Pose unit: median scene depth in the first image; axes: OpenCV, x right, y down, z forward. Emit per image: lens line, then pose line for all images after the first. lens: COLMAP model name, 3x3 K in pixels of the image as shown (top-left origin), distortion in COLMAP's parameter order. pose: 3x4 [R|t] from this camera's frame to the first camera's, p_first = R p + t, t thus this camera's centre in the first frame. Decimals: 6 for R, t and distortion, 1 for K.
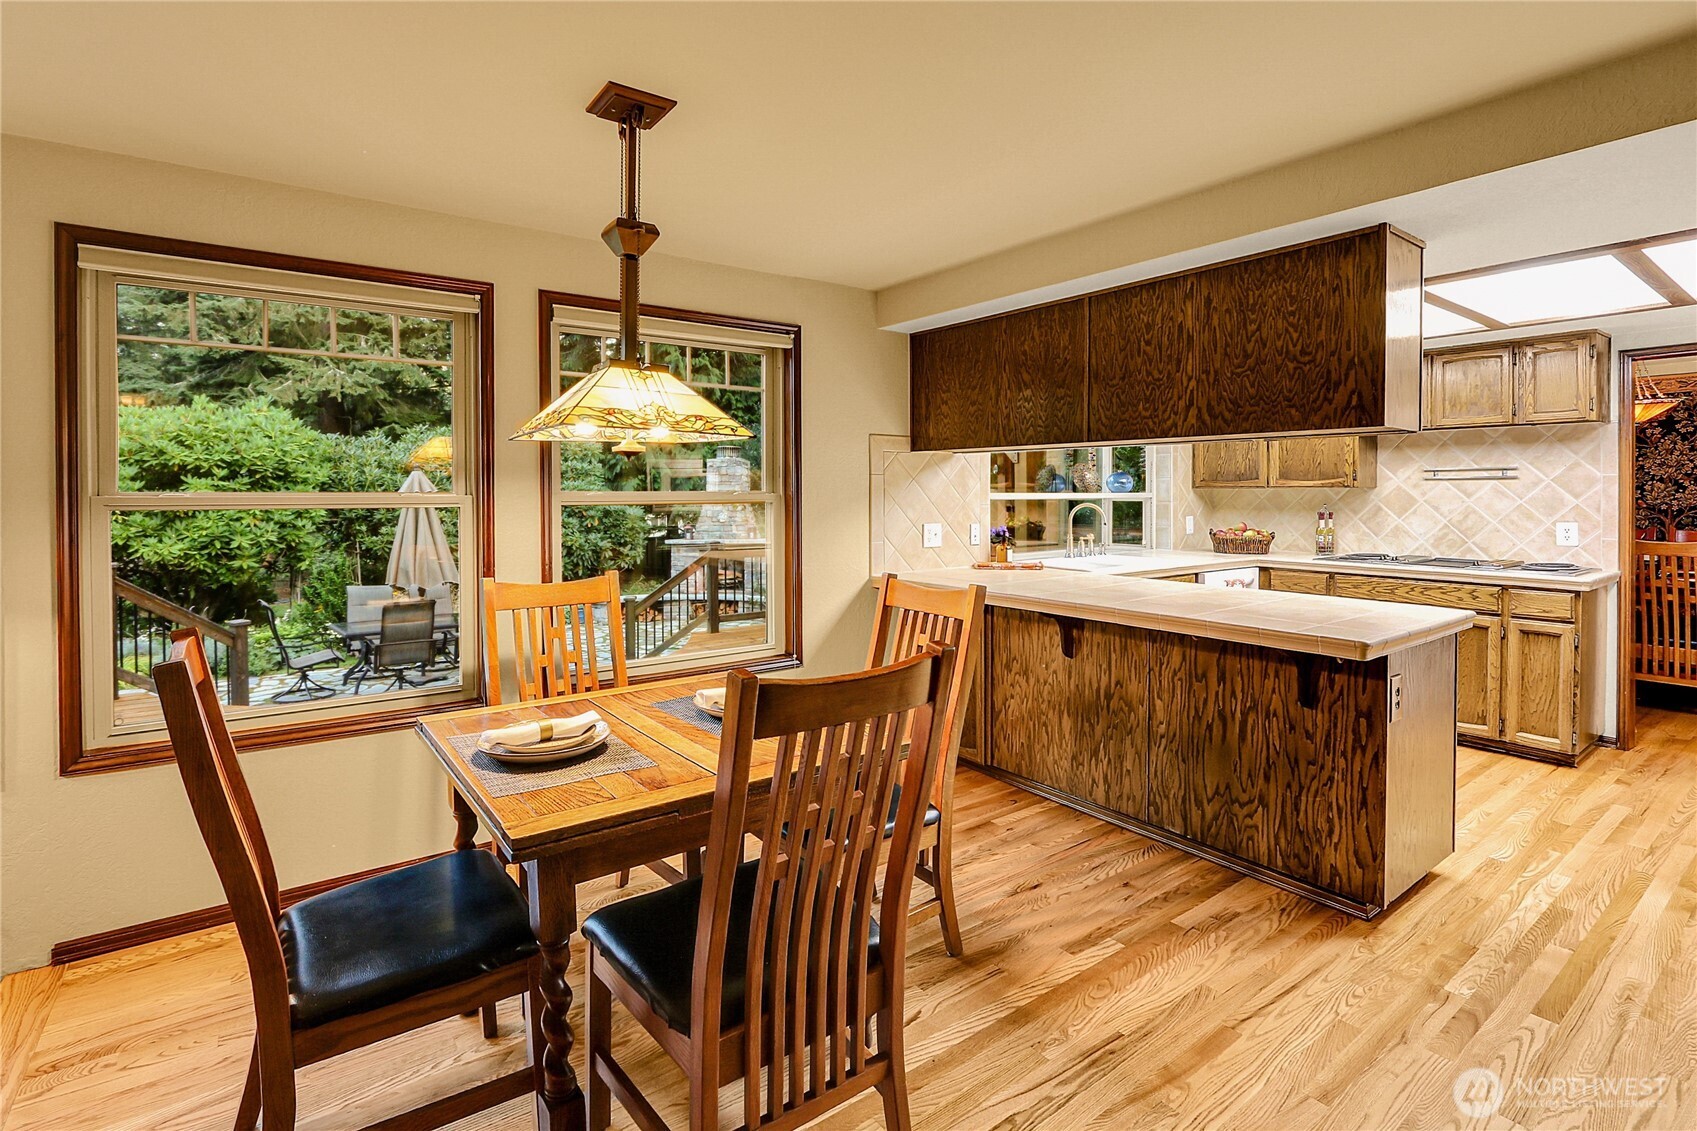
lens RADIAL K [[808.9, 0, 847.8], [0, 808.9, 530.3], [0, 0, 1]] dist [0.000333, -0.000501]
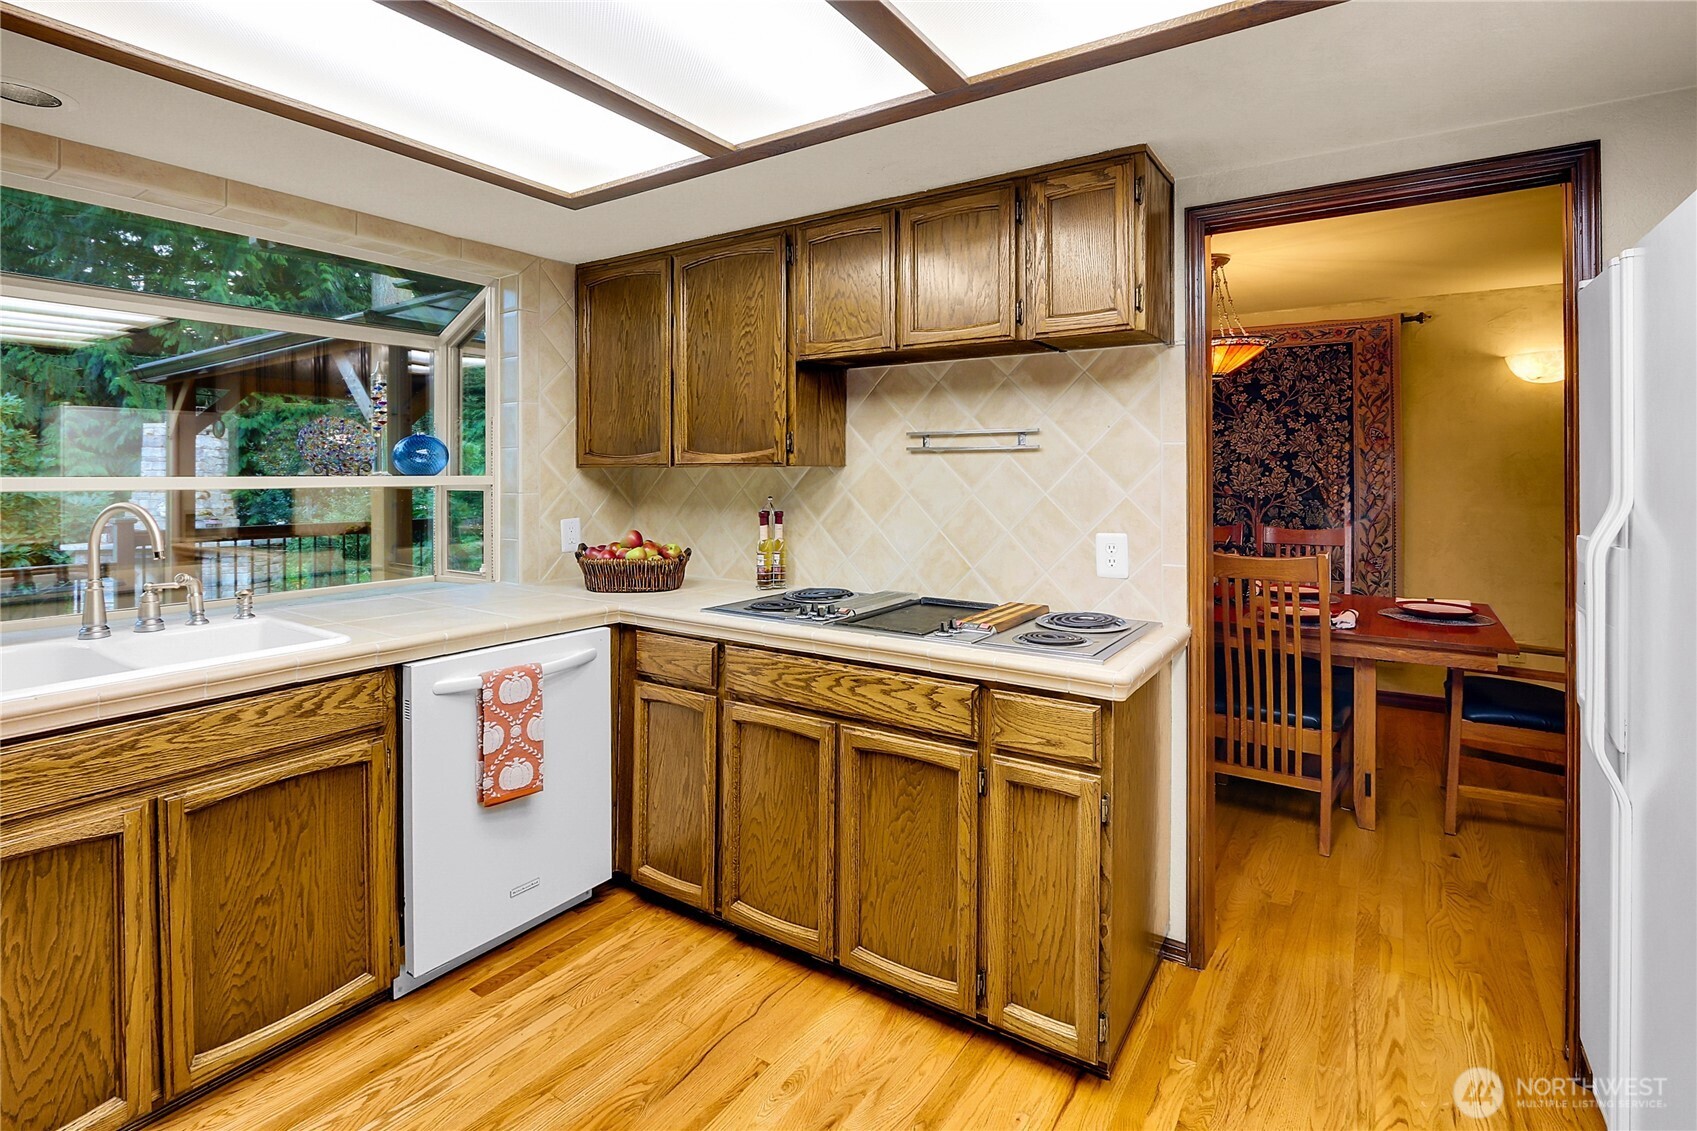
lens RADIAL K [[804.5, 0, 850.2], [0, 804.5, 518.1], [0, 0, 1]] dist [-0.003720, -0.000047]
pose [[0.945536, -0.015450, 0.325152, 0.516211], [0.012477, 0.999859, 0.011225, -0.025769], [-0.325279, -0.006556, 0.945595, 0.516990]]
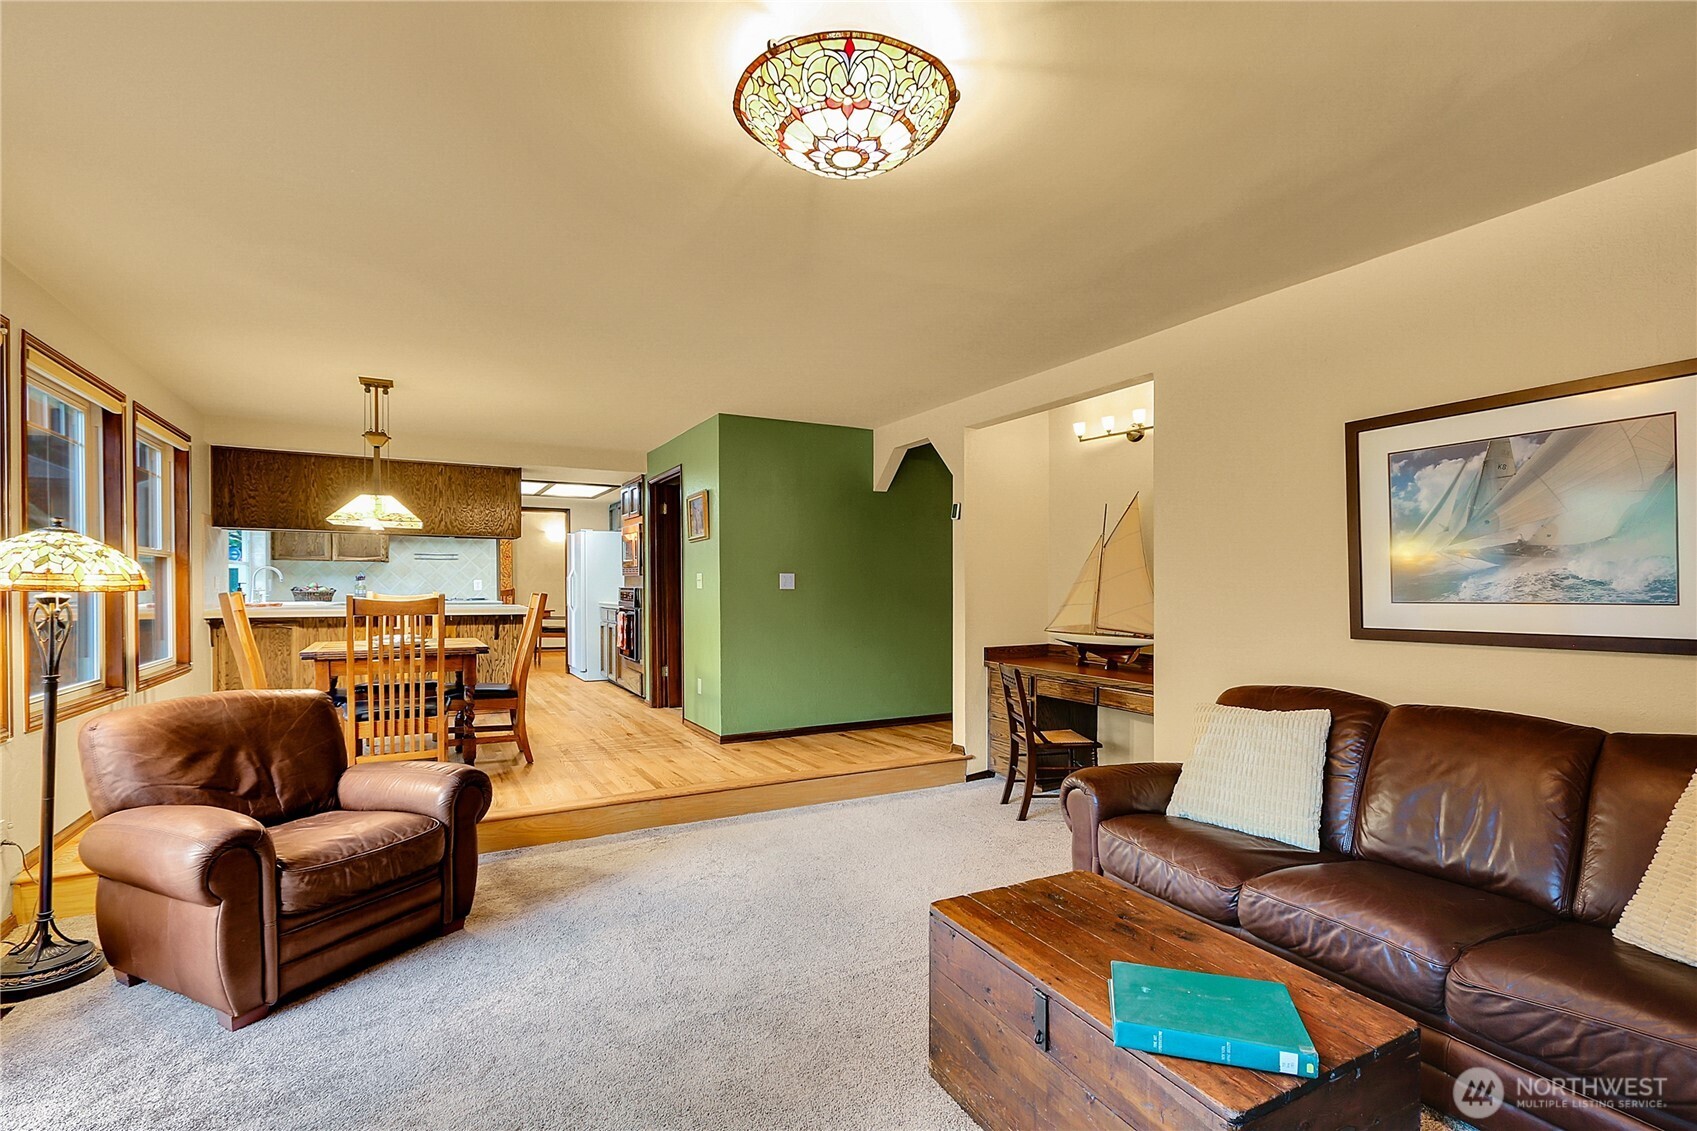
lens RADIAL K [[789.3, 0, 848.4], [0, 789.3, 552.3], [0, 0, 1]] dist [-0.003831, -0.000402]
pose [[0.146334, 0.044333, 0.988241, -1.026305], [0.042610, 0.997786, -0.051071, 0.063689], [-0.988317, 0.049582, 0.144120, -0.298815]]
